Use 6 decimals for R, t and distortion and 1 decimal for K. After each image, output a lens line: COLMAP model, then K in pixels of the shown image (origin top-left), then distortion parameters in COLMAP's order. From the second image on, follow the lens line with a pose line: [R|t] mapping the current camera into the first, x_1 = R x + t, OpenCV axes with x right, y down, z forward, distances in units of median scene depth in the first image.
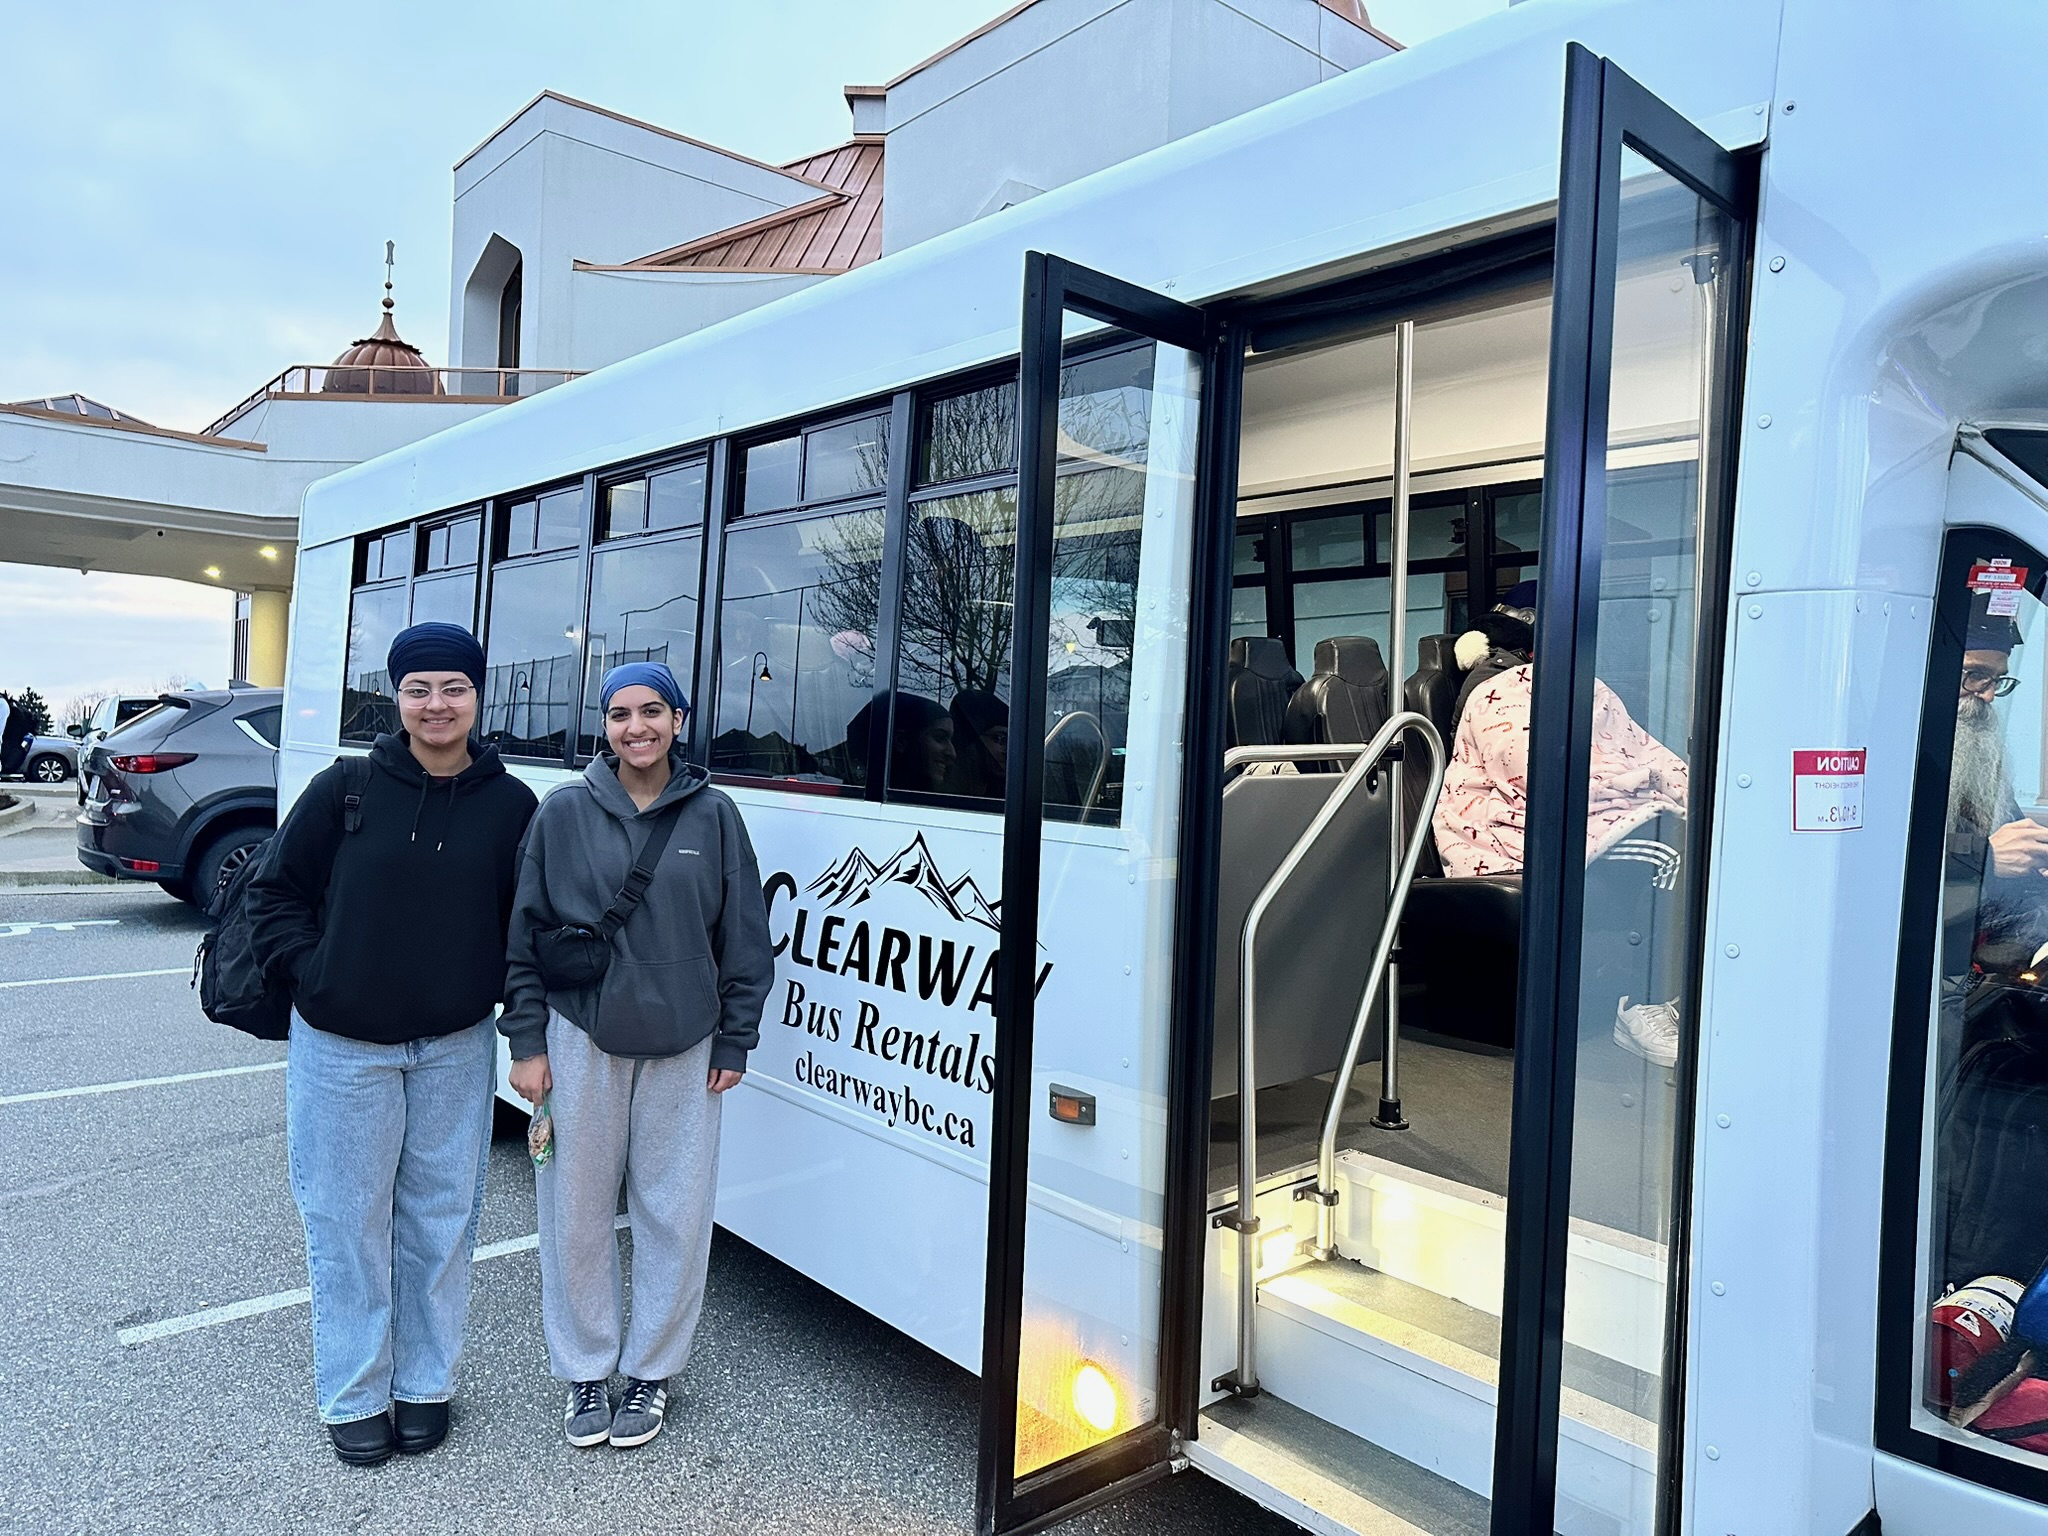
lens RADIAL K [[1419.5, 0, 1037.9], [0, 1419.5, 762.2], [0, 0, 1]] dist [0.052314, -0.063719]
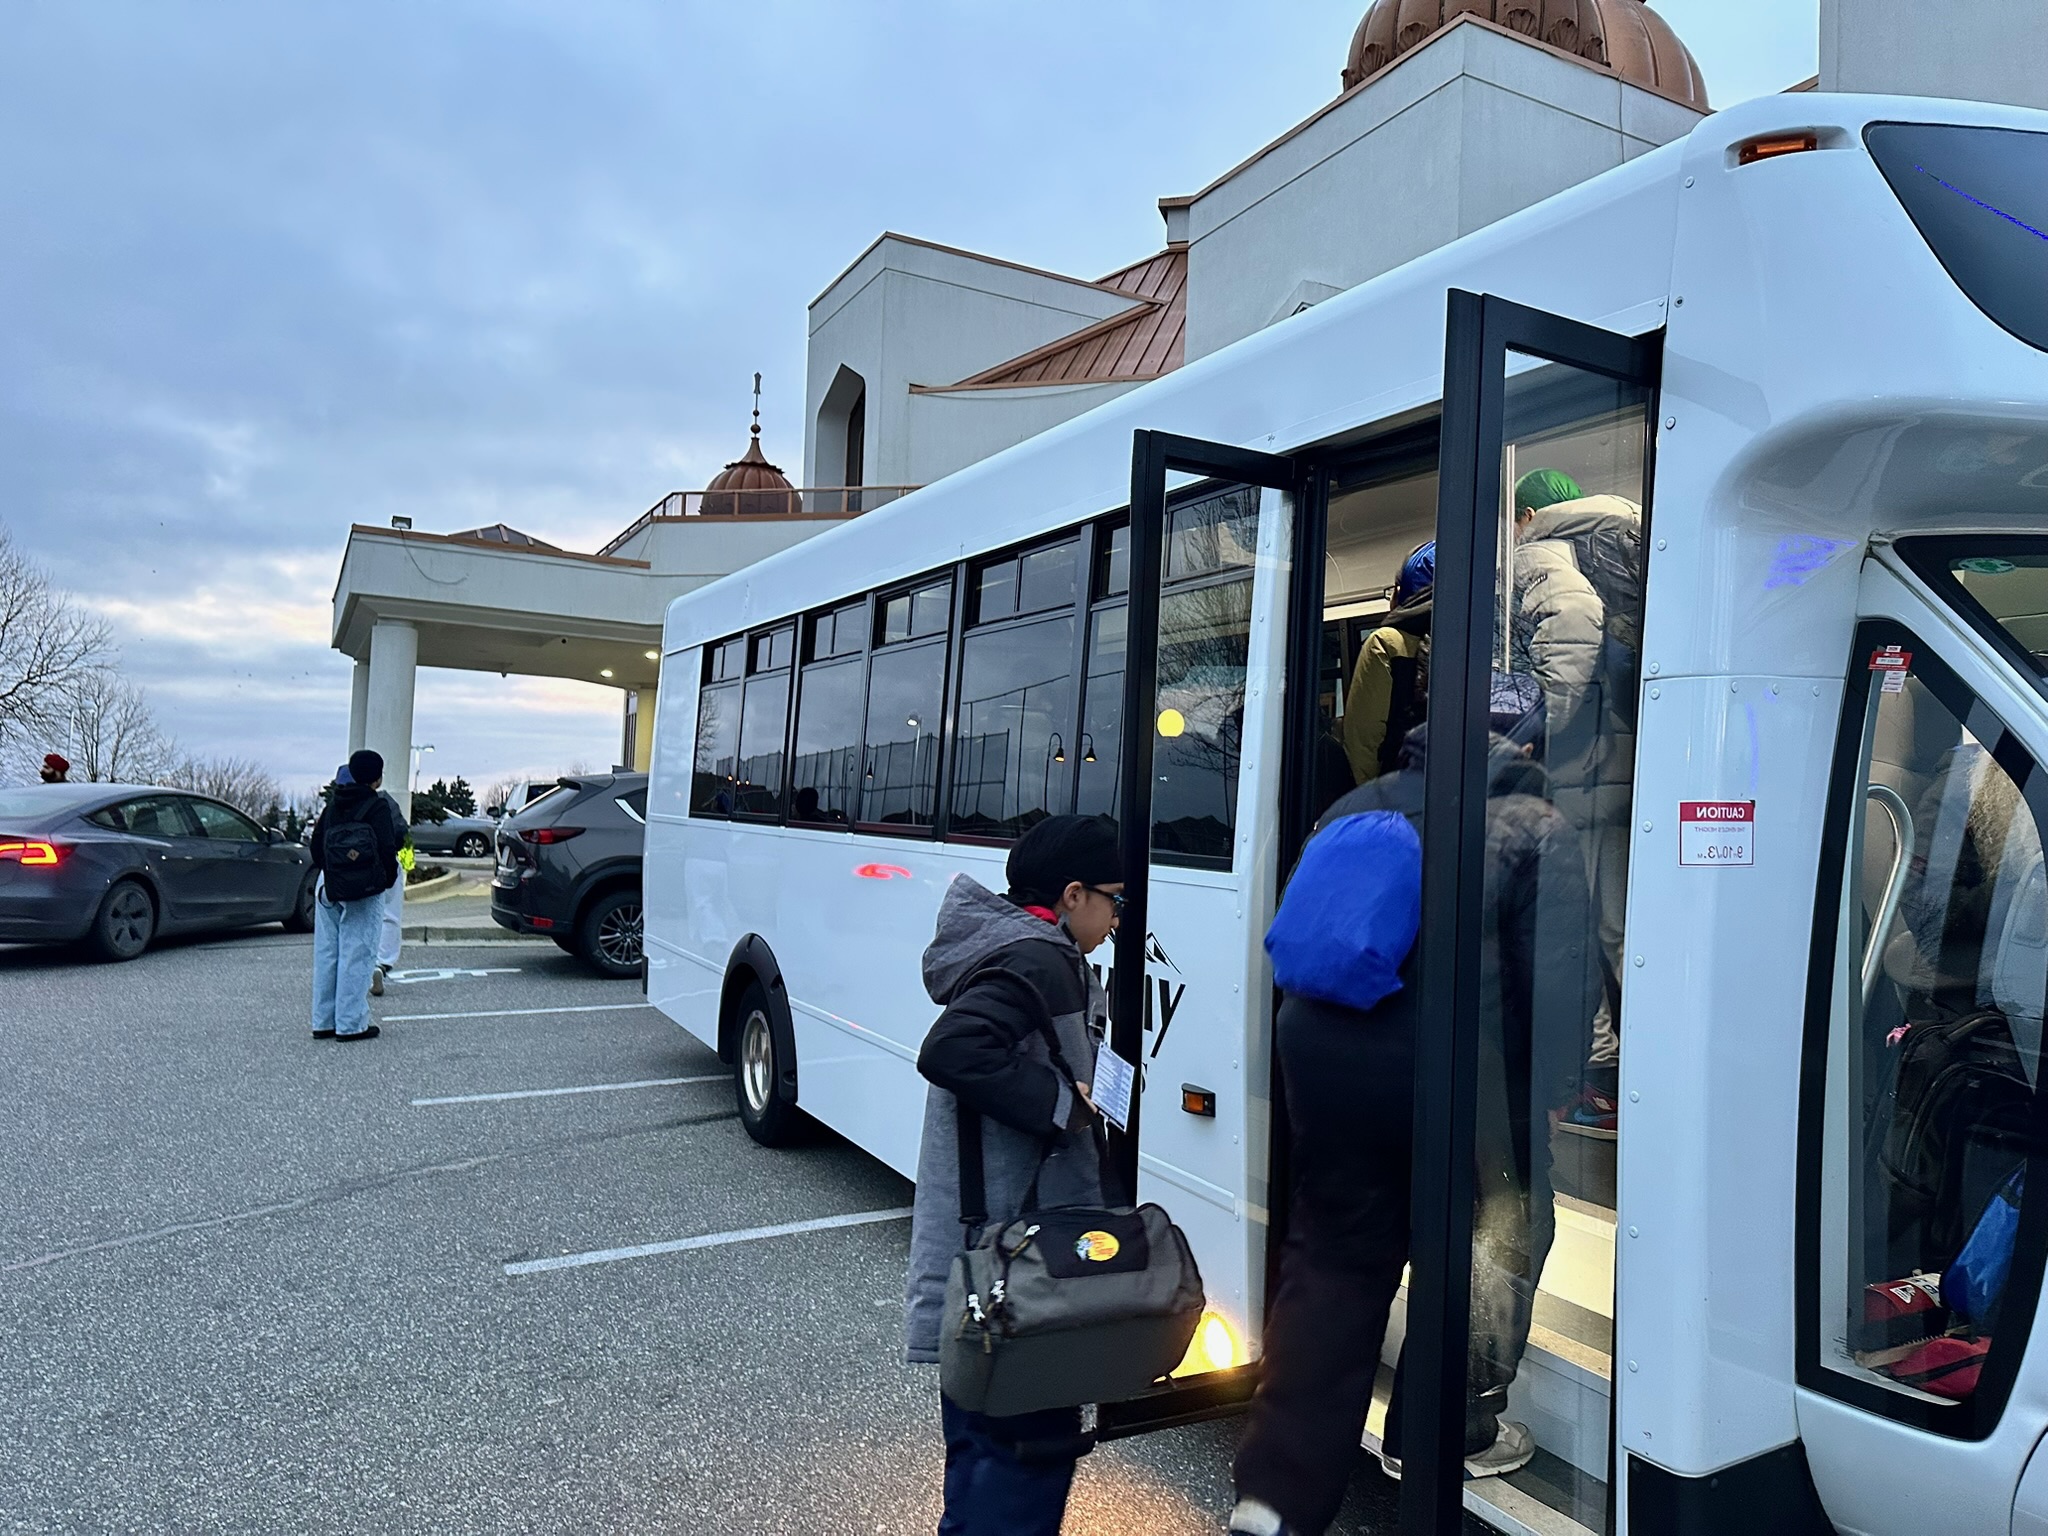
lens RADIAL K [[1419.5, 0, 1060.1], [0, 1419.5, 790.3], [0, 0, 1]] dist [0.052314, -0.063719]
pose [[0.976802, -0.002889, -0.214126, 0.141554], [-0.005561, 0.999230, -0.038849, 0.018313], [0.214073, 0.039138, 0.976033, -0.192020]]
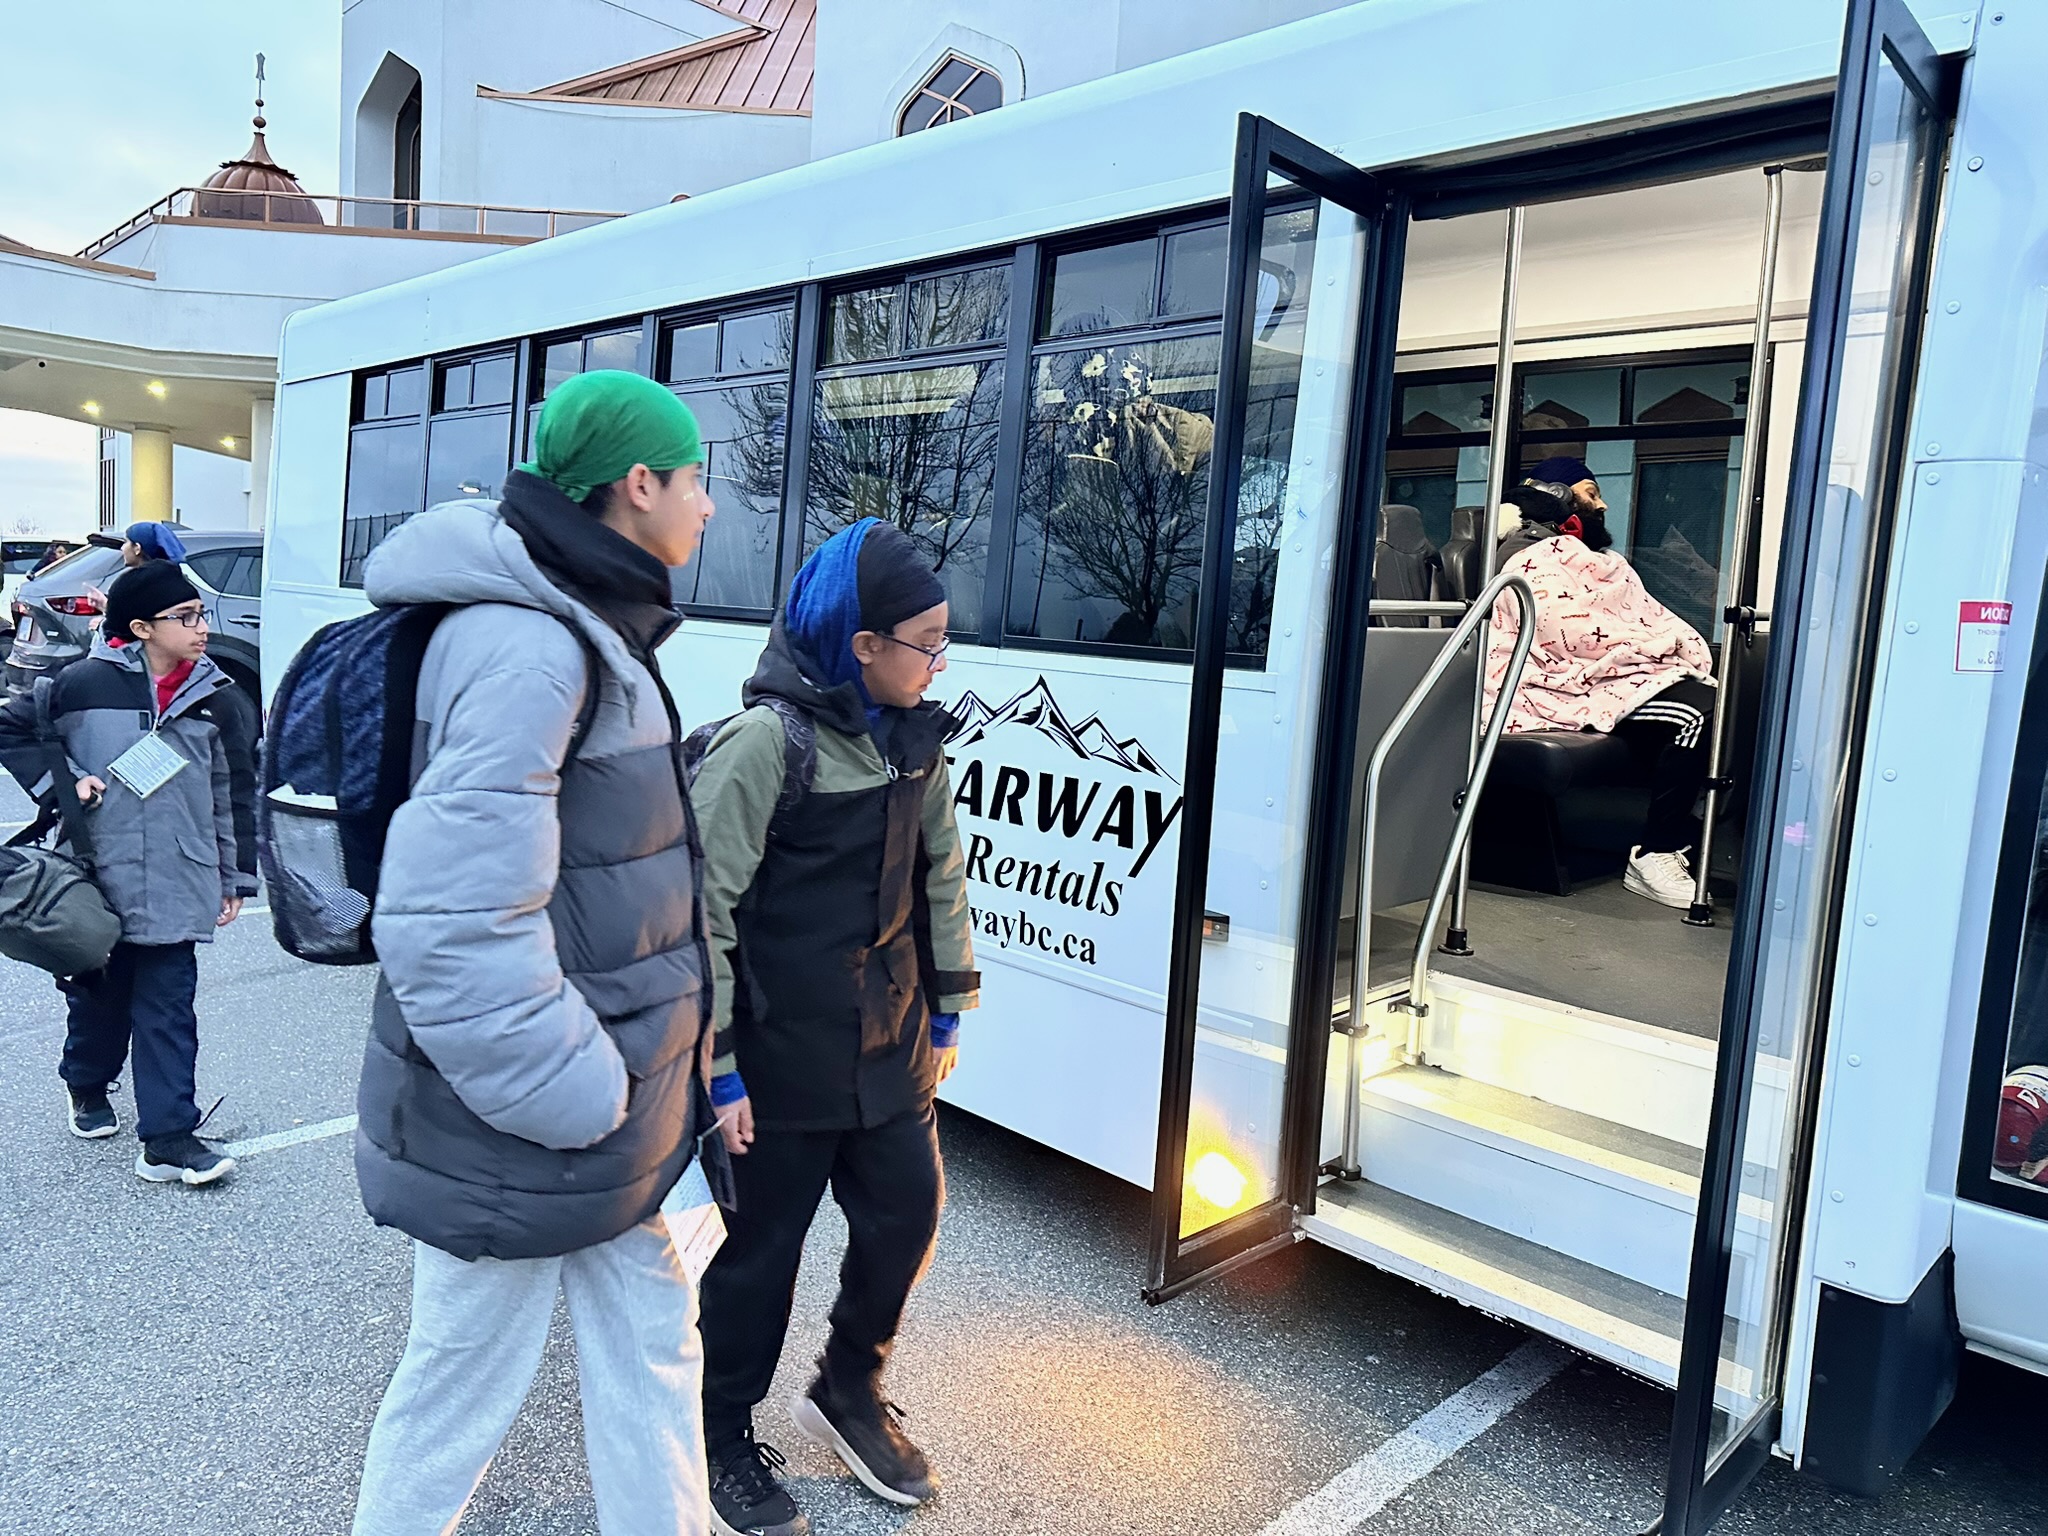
lens RADIAL K [[1419.5, 0, 1032.7], [0, 1419.5, 769.2], [0, 0, 1]] dist [0.052314, -0.063719]
pose [[0.996880, 0.017692, 0.076921, -0.158119], [-0.024689, 0.995547, 0.090975, 0.021328], [-0.074969, -0.092590, 0.992878, -0.050805]]
